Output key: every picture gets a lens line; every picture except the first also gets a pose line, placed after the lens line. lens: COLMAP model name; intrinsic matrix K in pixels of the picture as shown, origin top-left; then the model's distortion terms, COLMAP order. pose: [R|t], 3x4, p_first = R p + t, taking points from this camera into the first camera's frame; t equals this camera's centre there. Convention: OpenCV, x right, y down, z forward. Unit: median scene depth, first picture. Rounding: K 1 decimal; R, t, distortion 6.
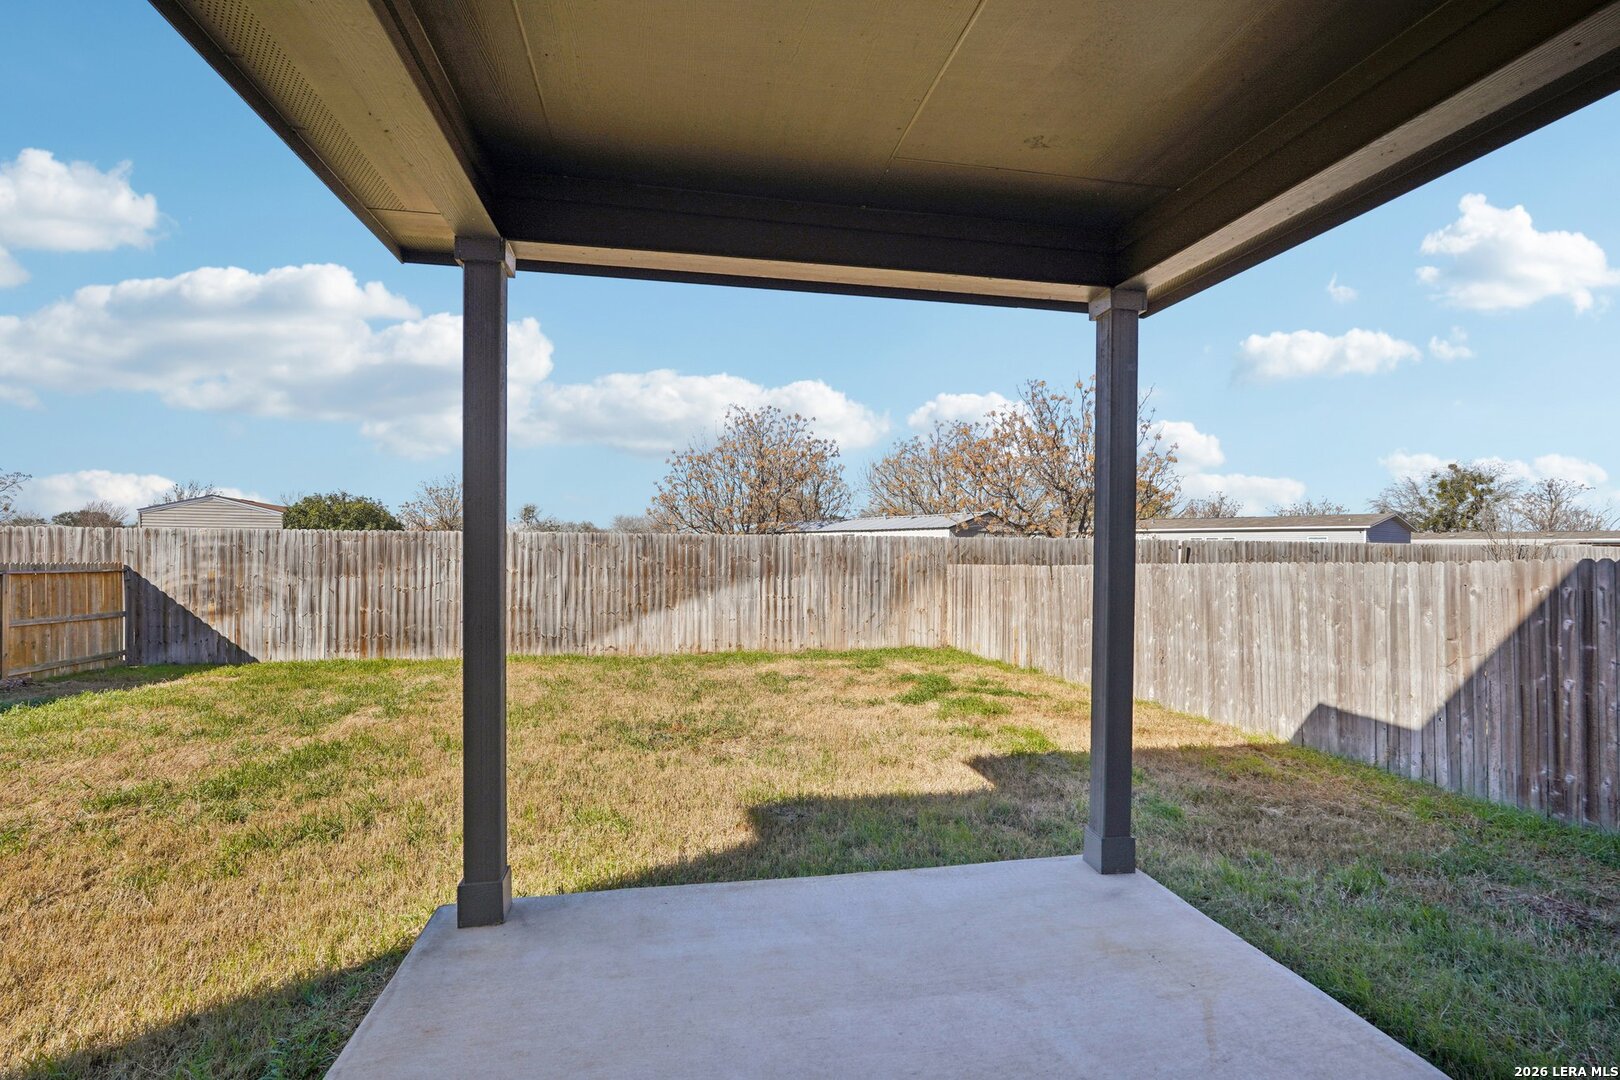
lens RADIAL K [[726.2, 0, 783.2], [0, 726.2, 548.4], [0, 0, 1]] dist [-0.012569, 0.006753]
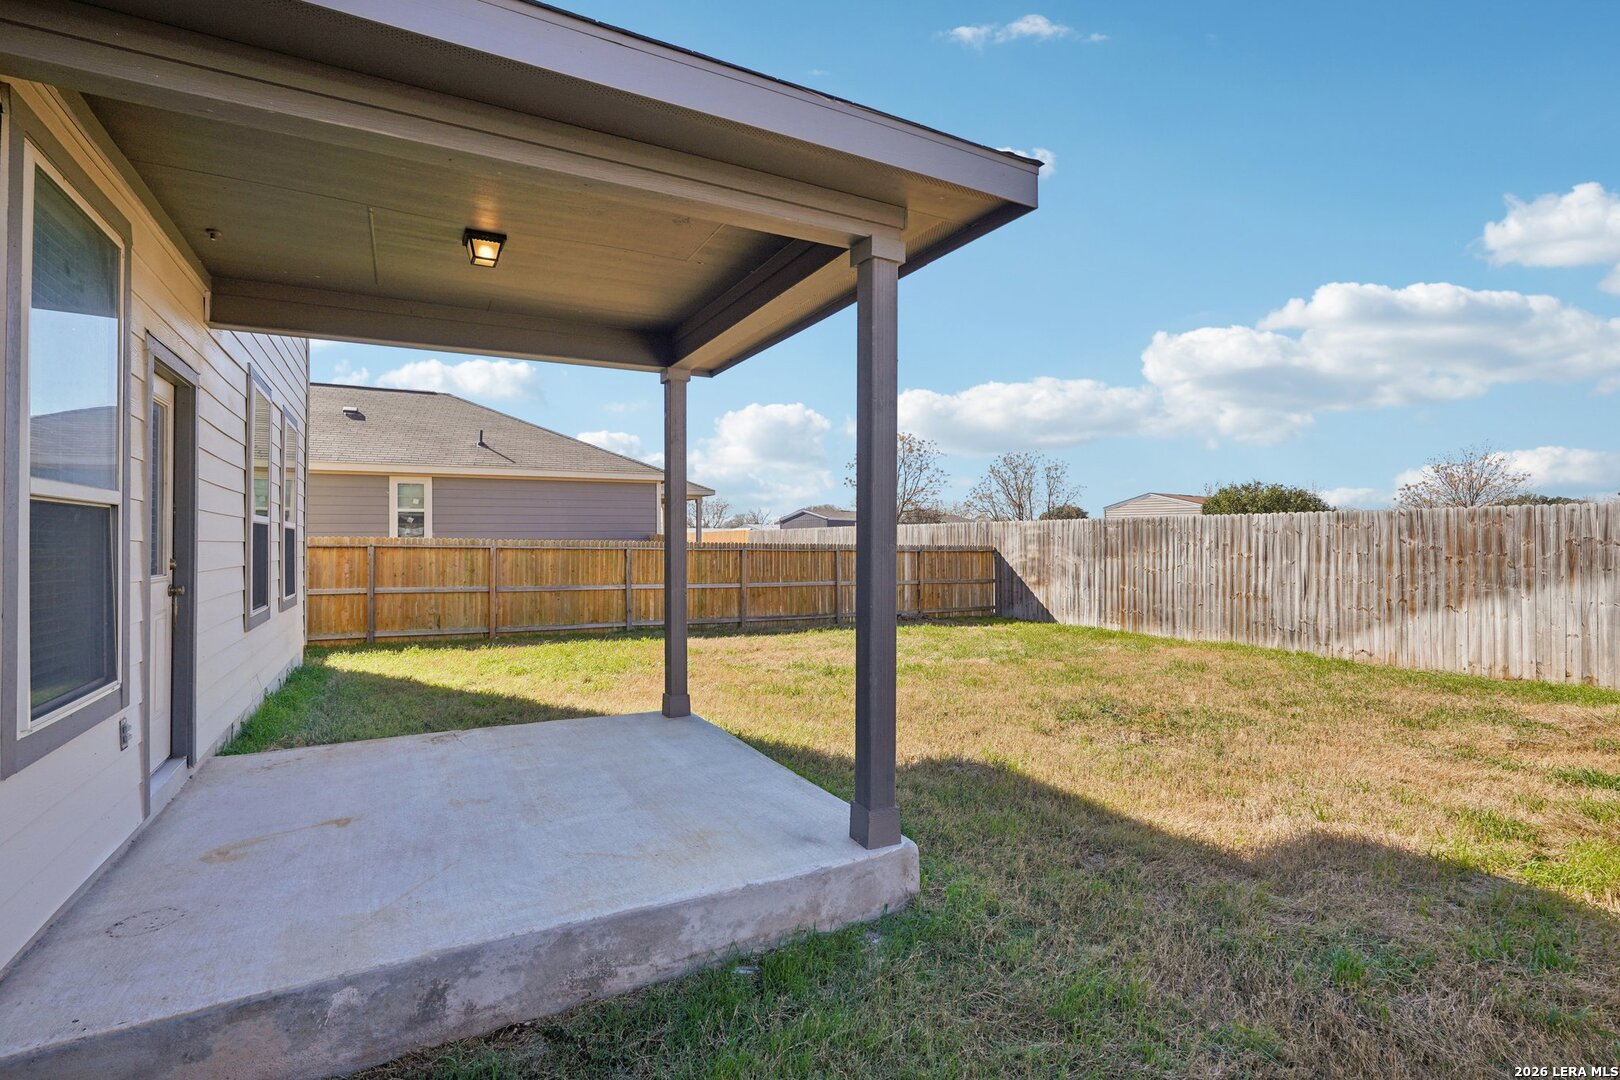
lens RADIAL K [[726.2, 0, 800.3], [0, 726.2, 537.3], [0, 0, 1]] dist [-0.012569, 0.006753]
pose [[0.316925, -0.010585, -0.948392, 0.334173], [0.007831, 0.999933, -0.008543, 0.011461], [0.948418, -0.004720, 0.316986, 0.151472]]
